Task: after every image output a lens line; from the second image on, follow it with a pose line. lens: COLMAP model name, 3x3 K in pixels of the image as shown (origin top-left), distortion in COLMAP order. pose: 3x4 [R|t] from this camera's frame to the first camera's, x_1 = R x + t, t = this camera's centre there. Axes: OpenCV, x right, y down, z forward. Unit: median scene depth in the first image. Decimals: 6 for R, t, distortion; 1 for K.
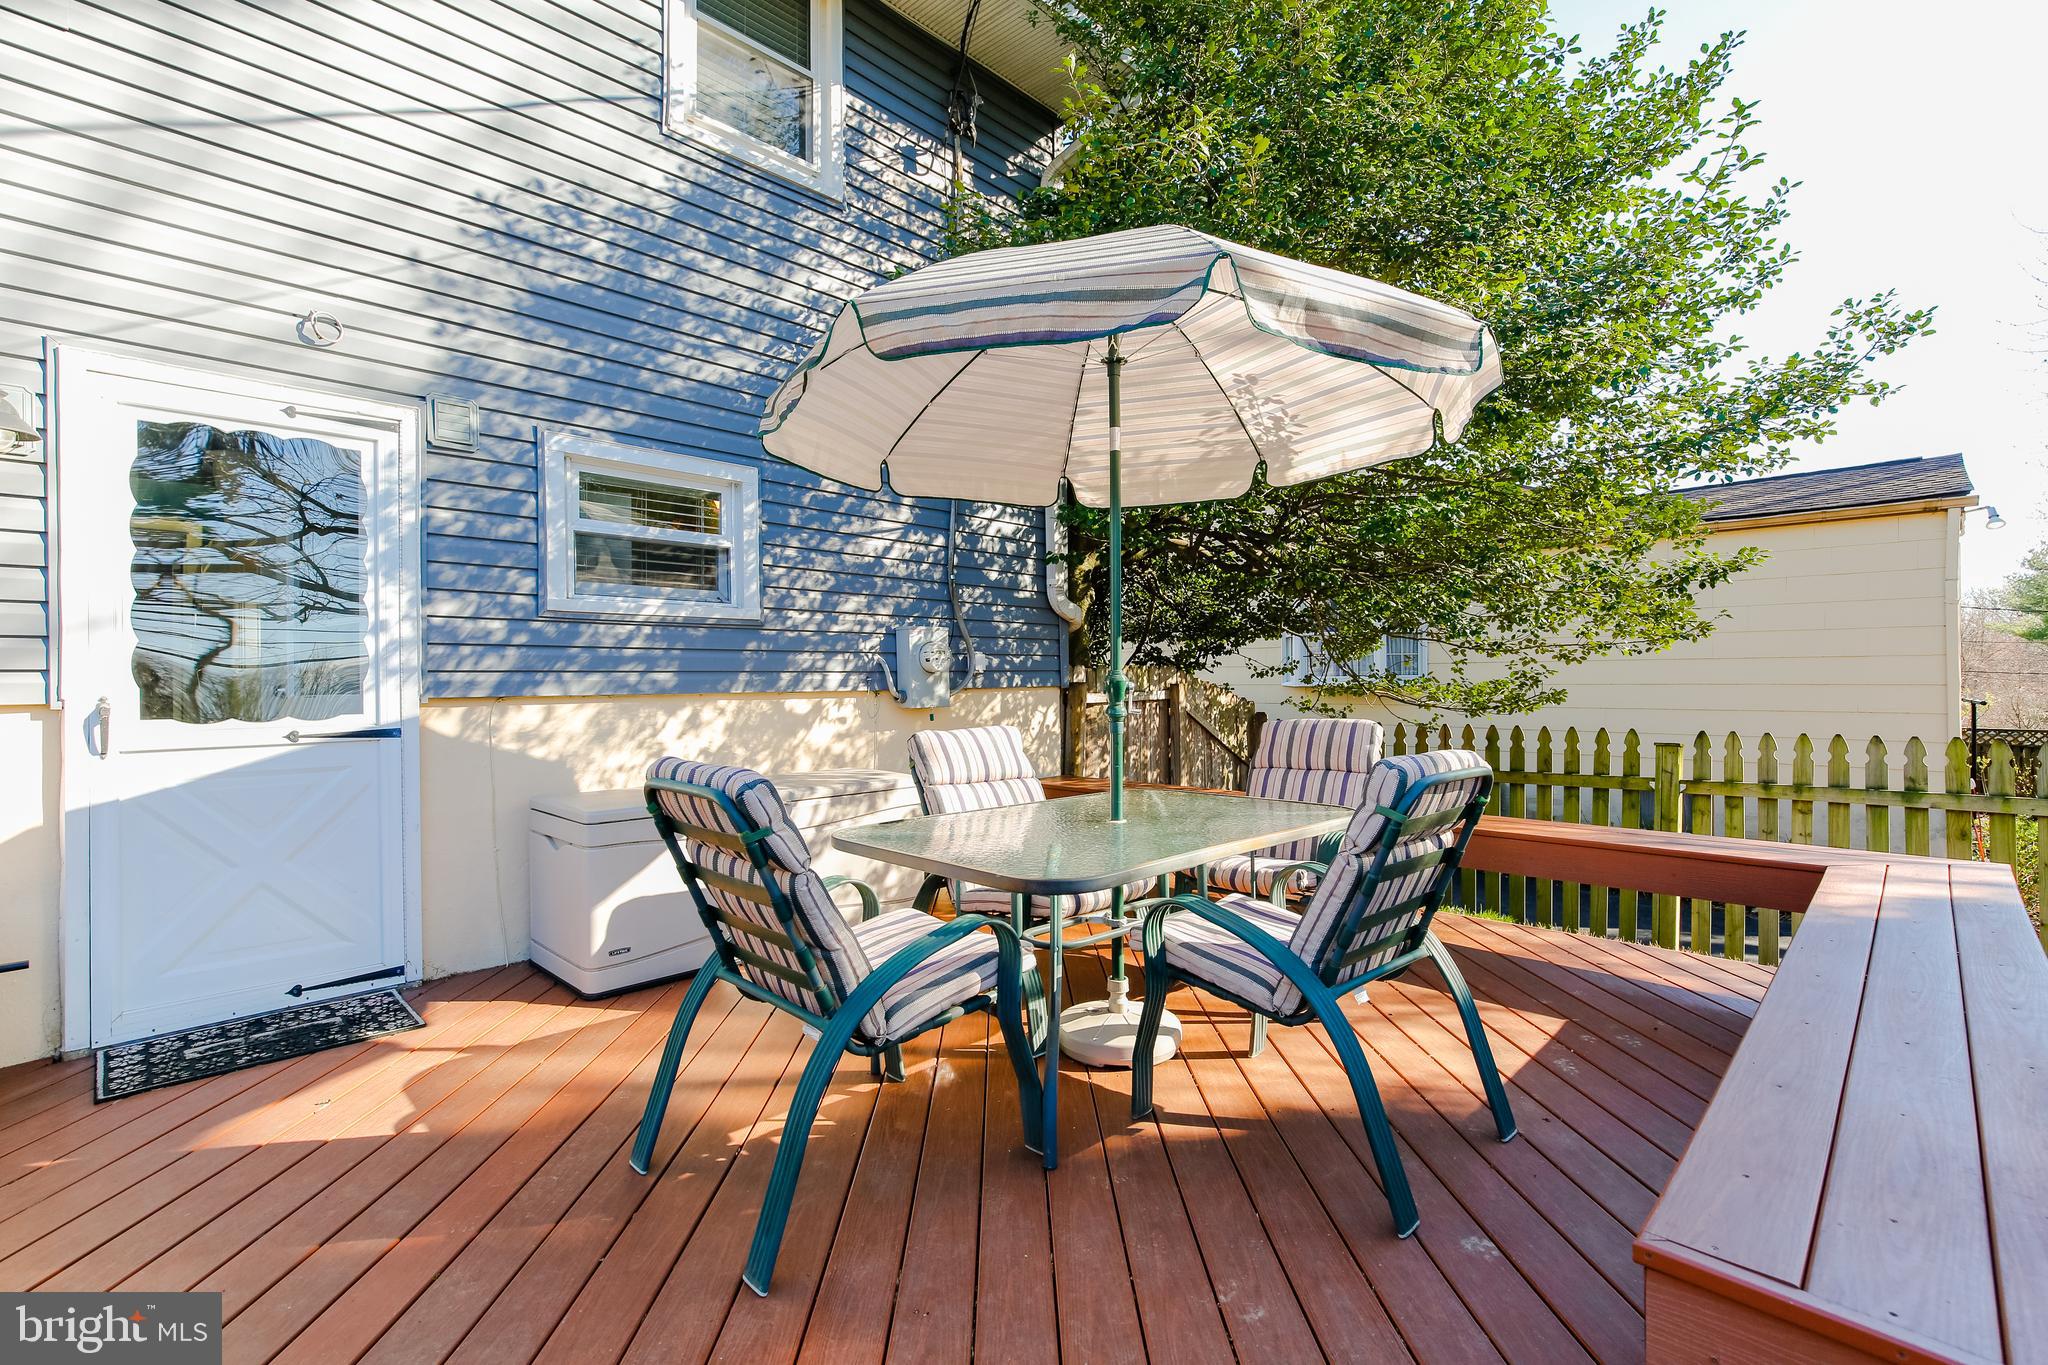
lens RADIAL K [[923.3, 0, 1026.6], [0, 923.3, 685.6], [0, 0, 1]] dist [-0.014607, 0.005275]
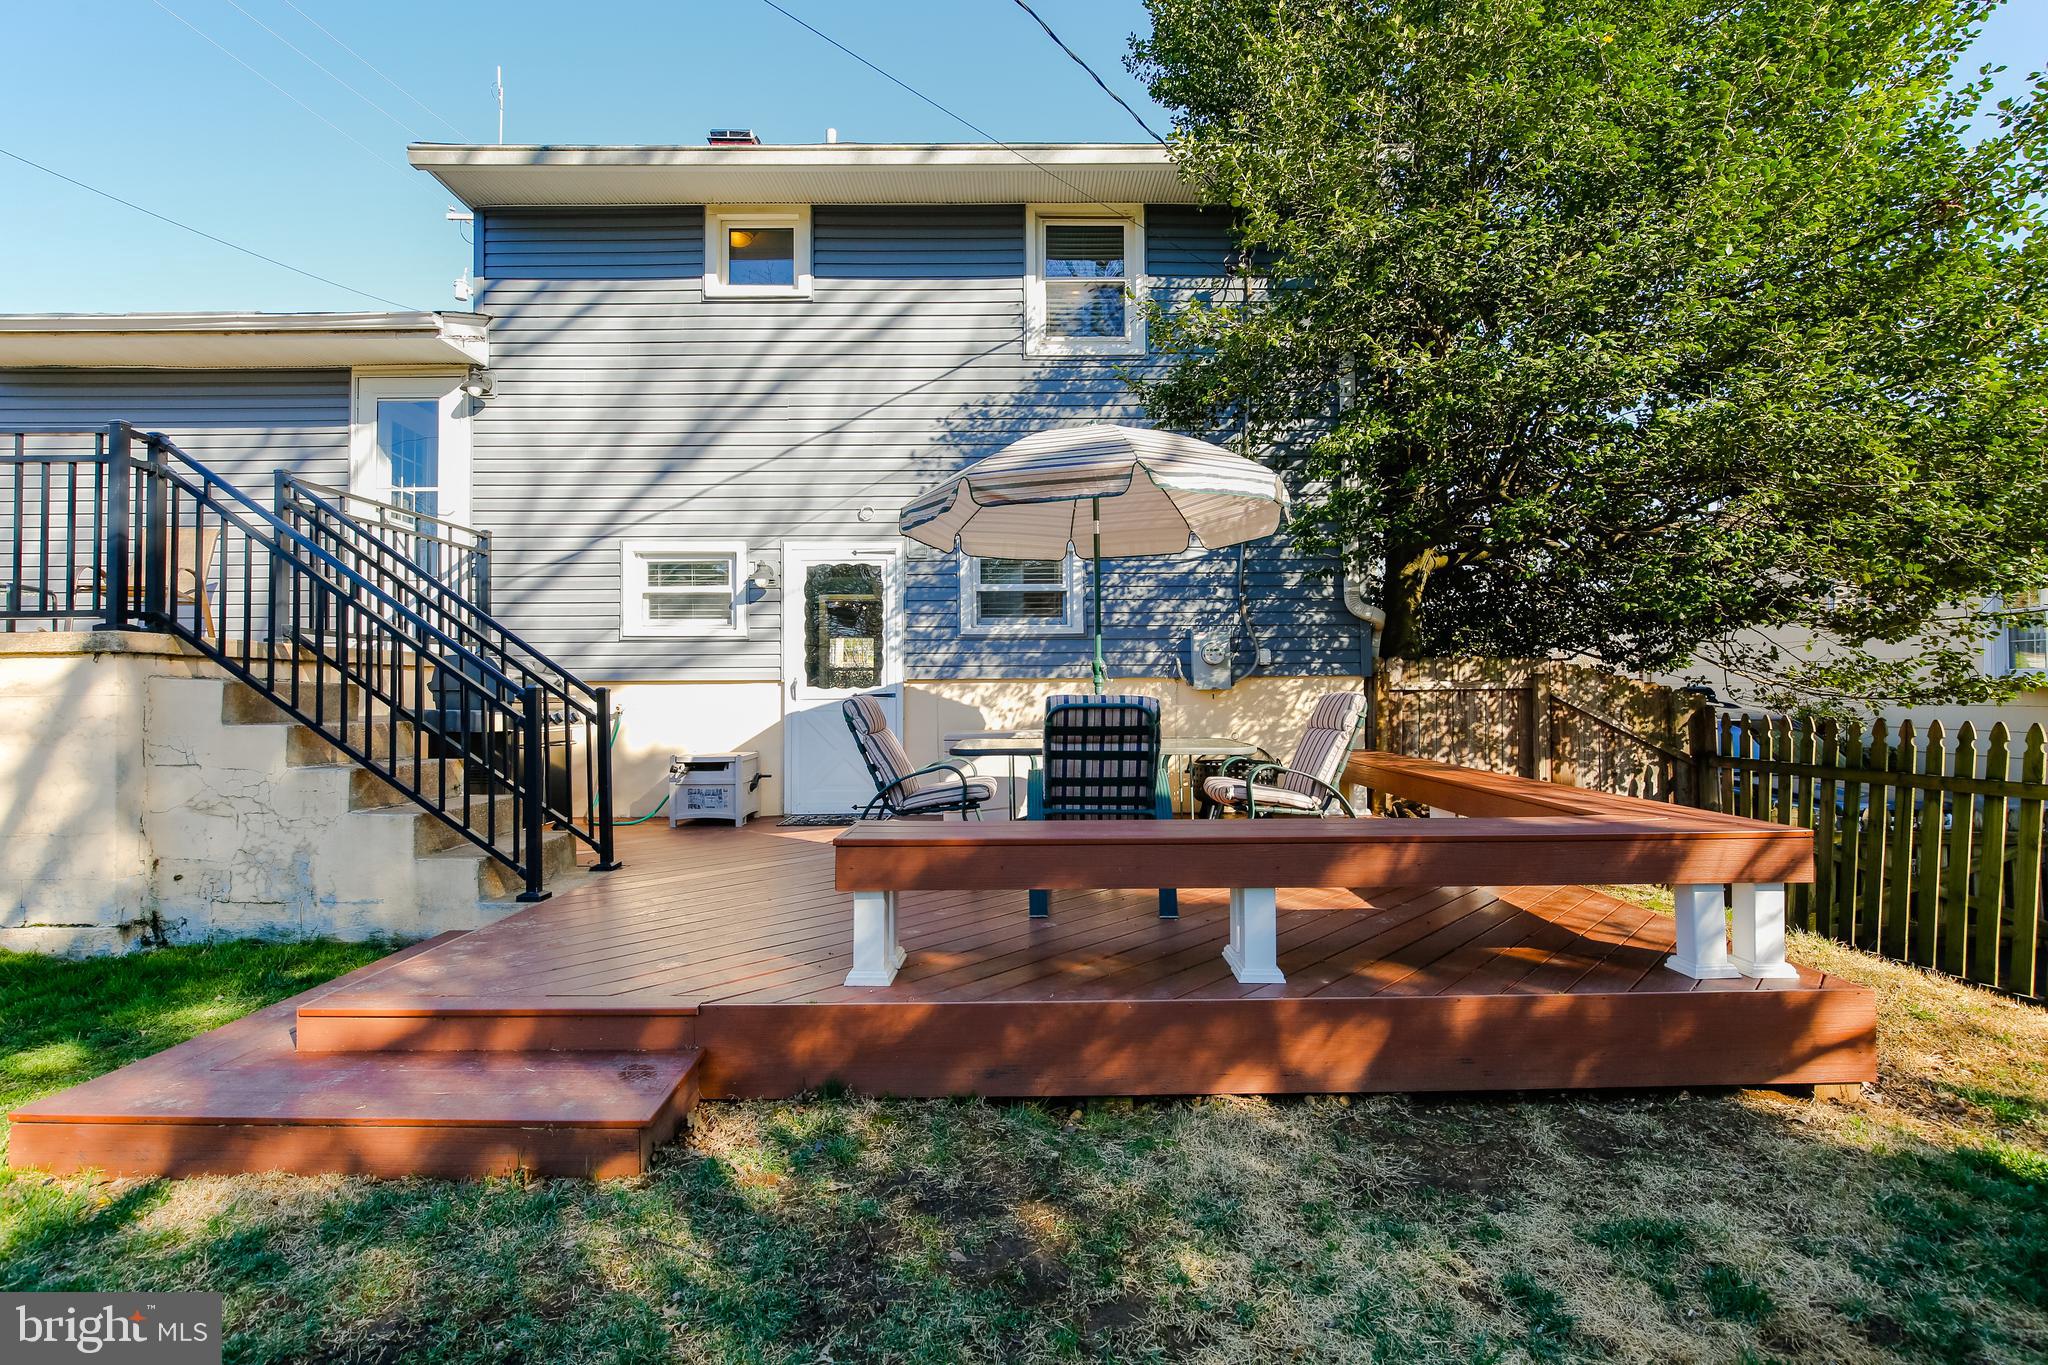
lens RADIAL K [[923.3, 0, 1016.4], [0, 923.3, 693.9], [0, 0, 1]] dist [-0.014607, 0.005275]
pose [[0.692674, 0.006078, -0.721225, 0.851245], [-0.002604, 0.999979, 0.005926, 0.027991], [0.721246, -0.002227, 0.692675, -0.220055]]
